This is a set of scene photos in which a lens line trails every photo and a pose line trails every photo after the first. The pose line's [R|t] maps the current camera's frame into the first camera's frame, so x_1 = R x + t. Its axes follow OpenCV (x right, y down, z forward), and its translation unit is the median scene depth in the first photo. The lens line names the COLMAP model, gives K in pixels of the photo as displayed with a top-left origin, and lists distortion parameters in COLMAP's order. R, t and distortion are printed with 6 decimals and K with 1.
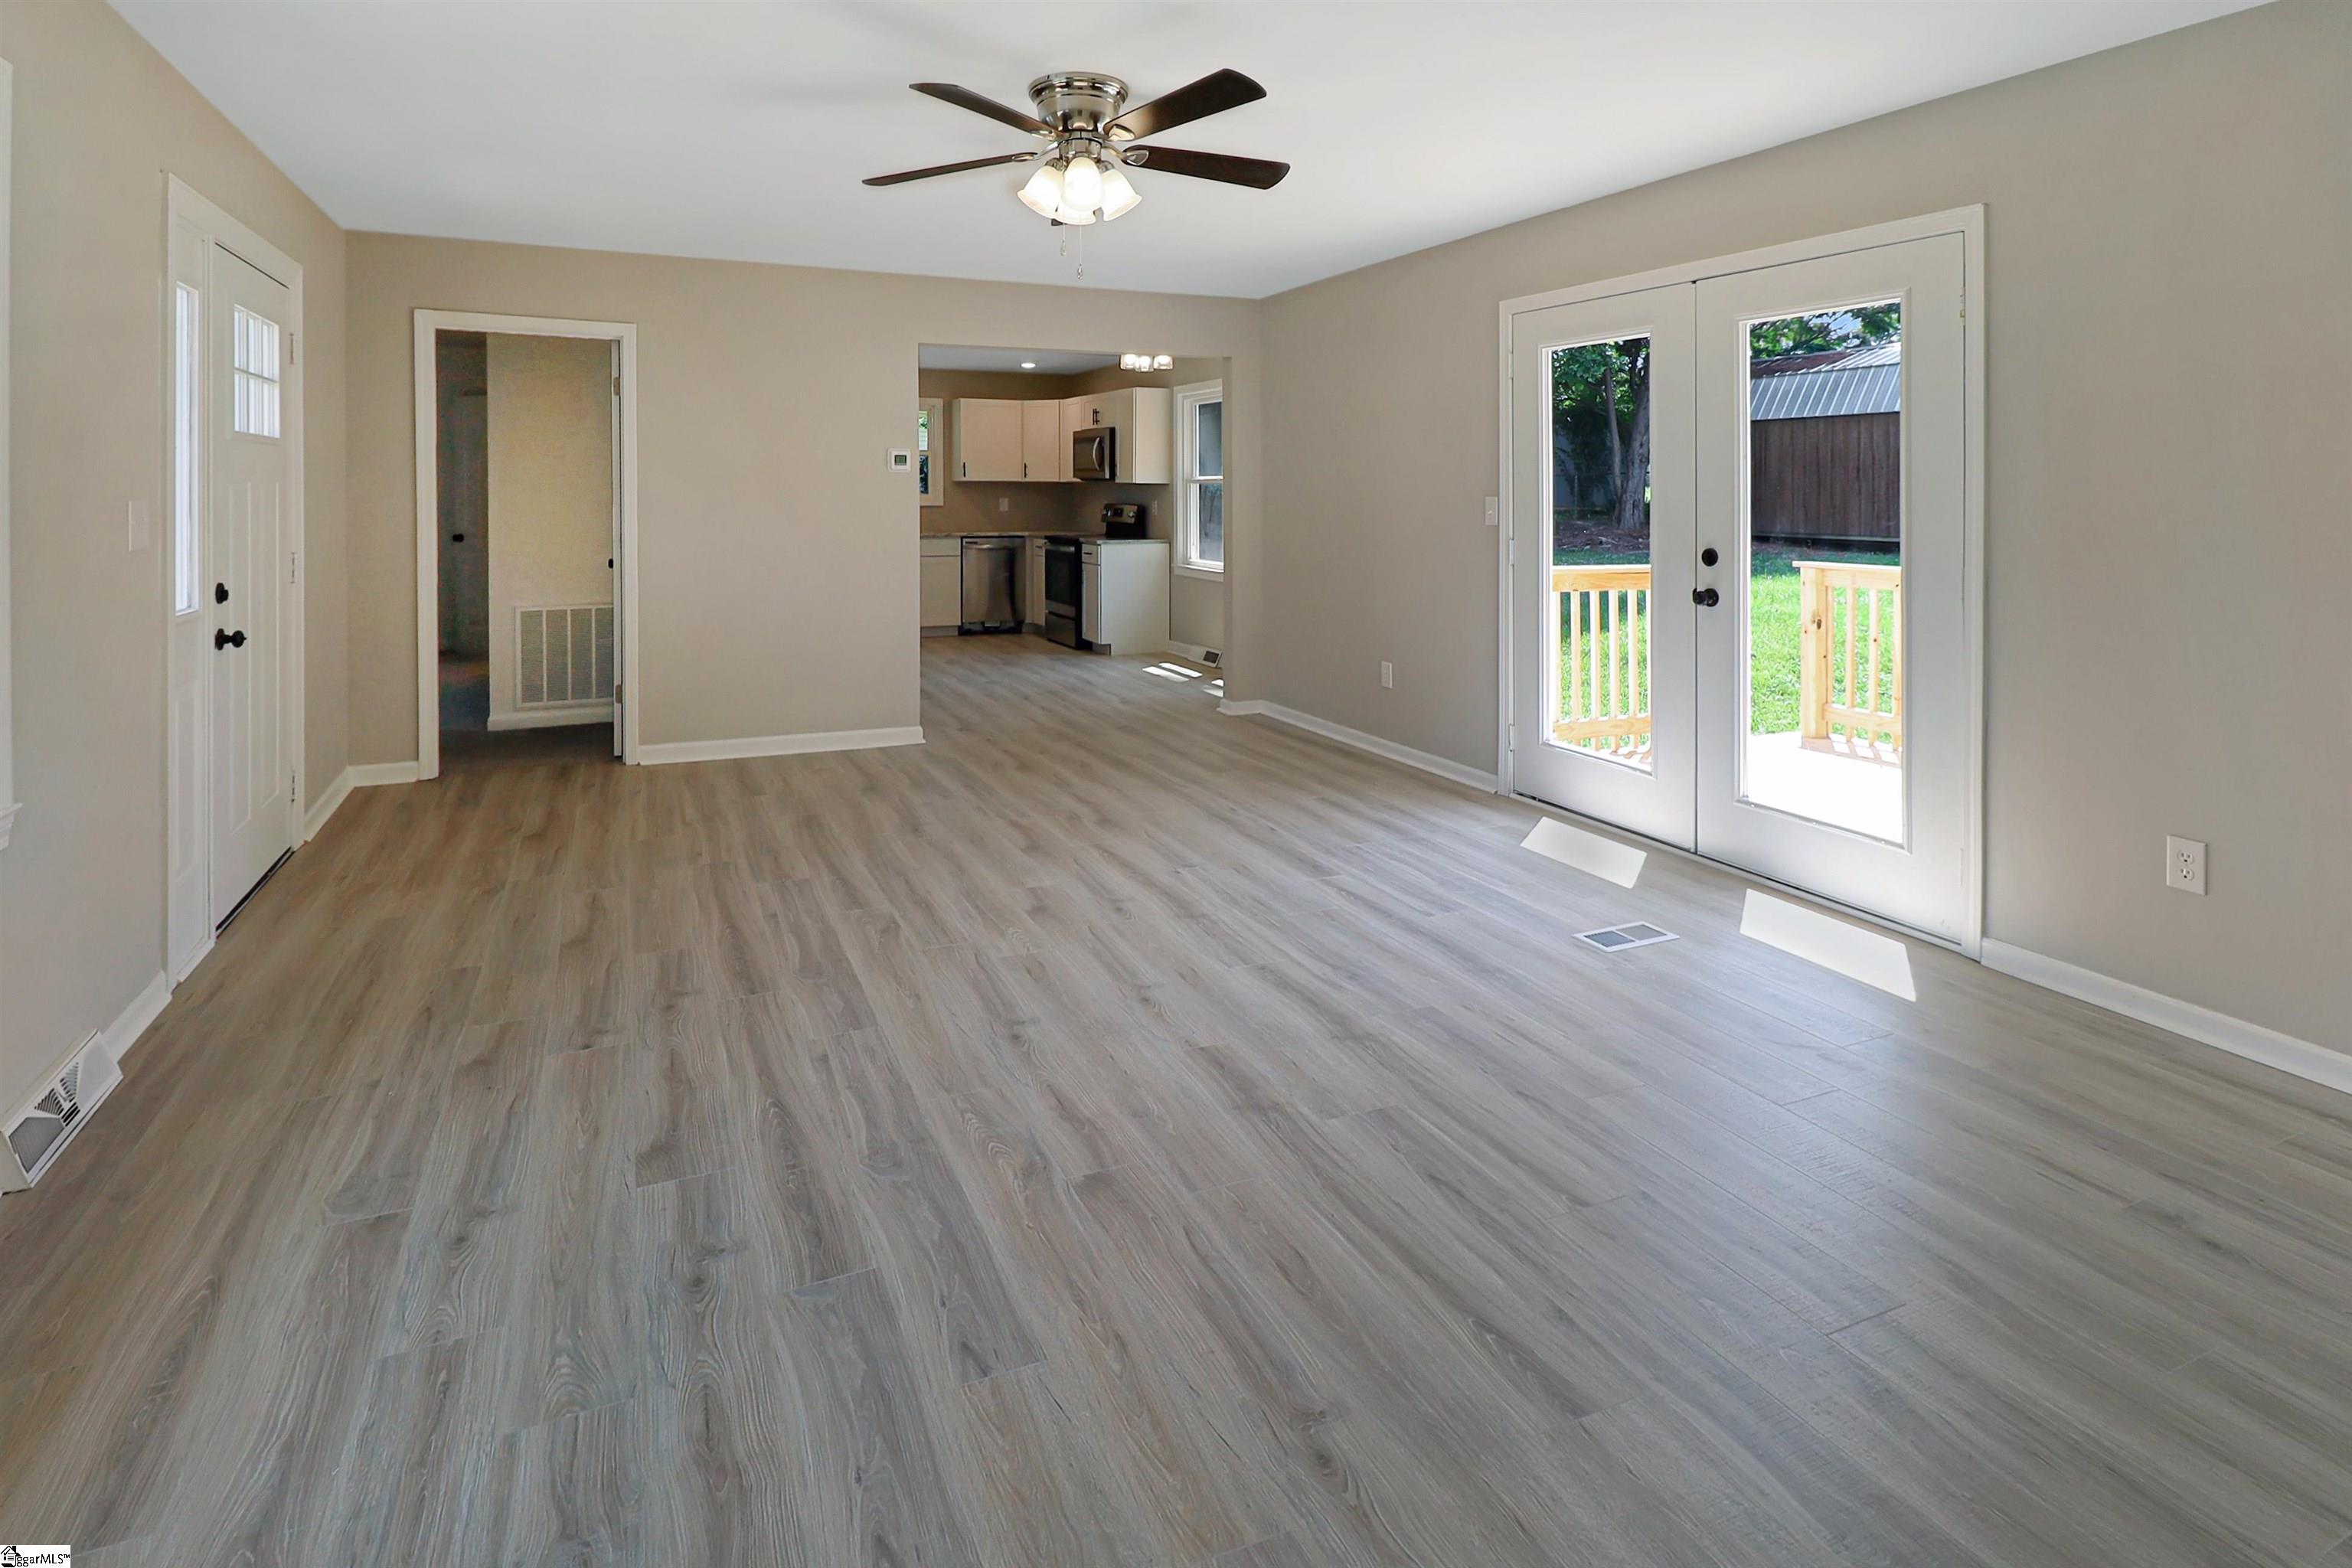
lens RADIAL K [[1120.7, 0, 1176.0], [0, 1120.7, 784.0], [0, 0, 1]] dist [0.001053, -0.000199]
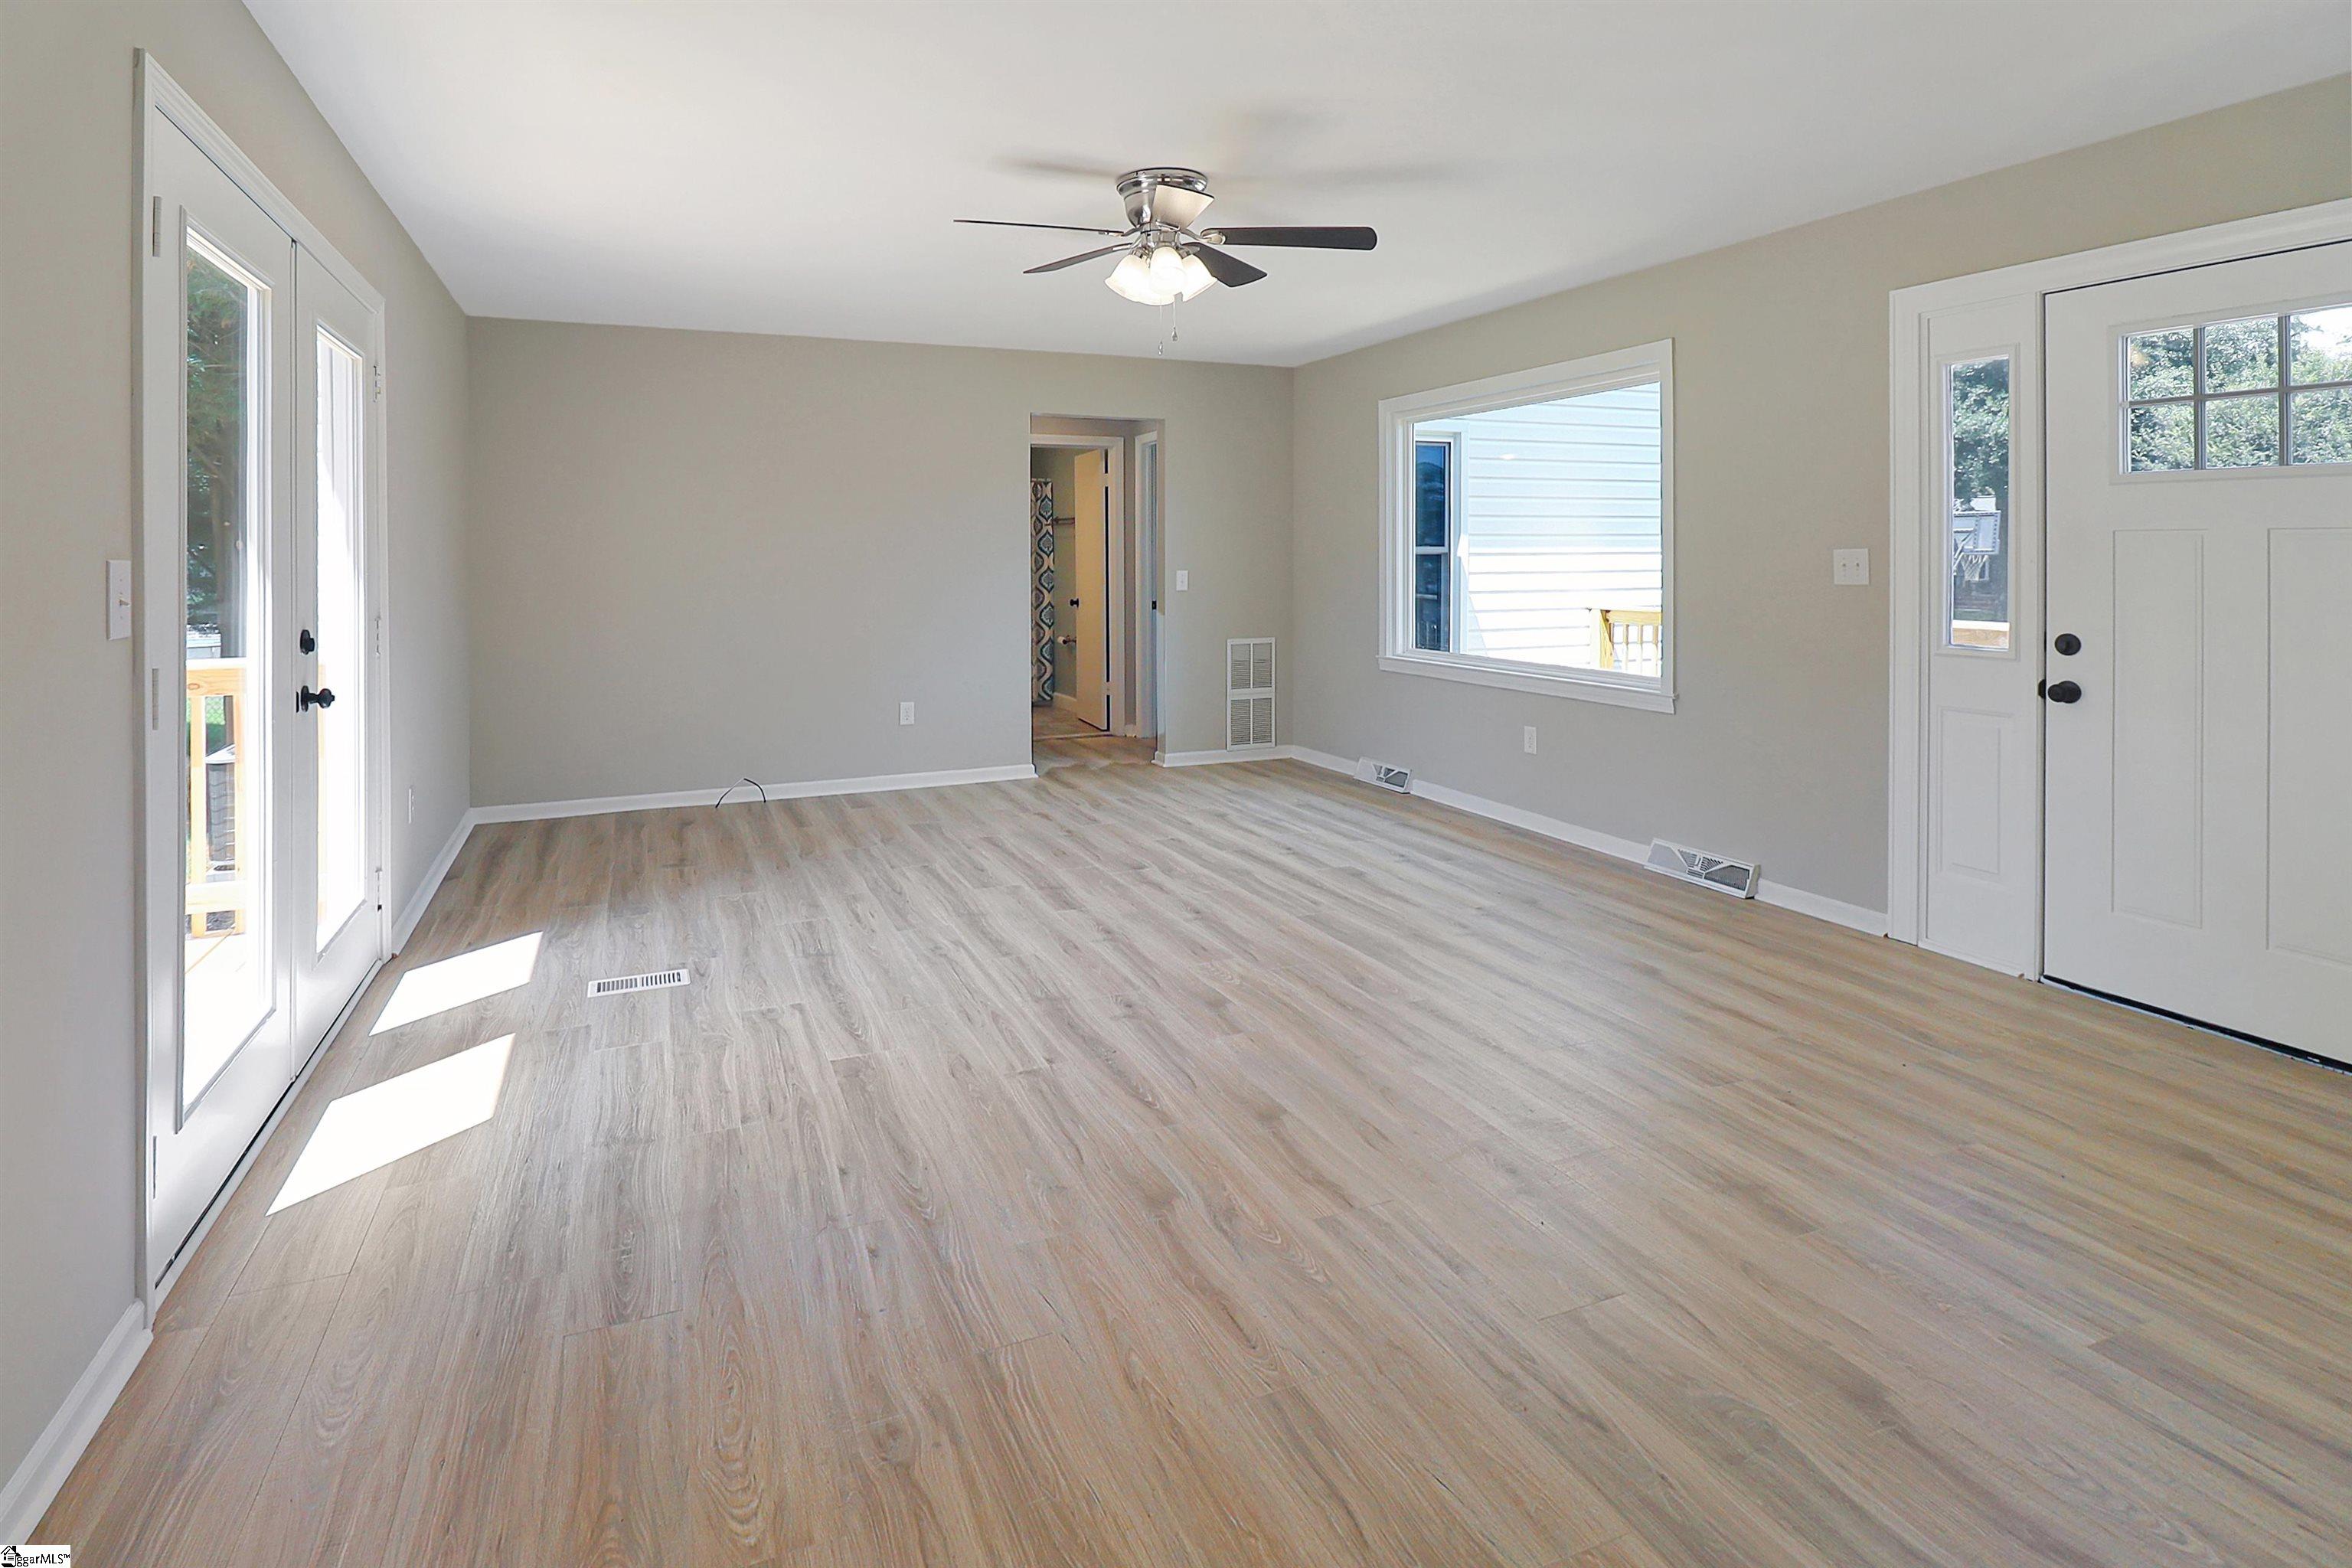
lens RADIAL K [[1120.7, 0, 1176.0], [0, 1120.7, 784.0], [0, 0, 1]] dist [0.001053, -0.000199]
pose [[-0.999888, -0.013966, 0.005316, -0.094444], [-0.010284, 0.901221, 0.433237, -0.459381], [-0.010841, 0.433134, -0.901264, 1.796181]]
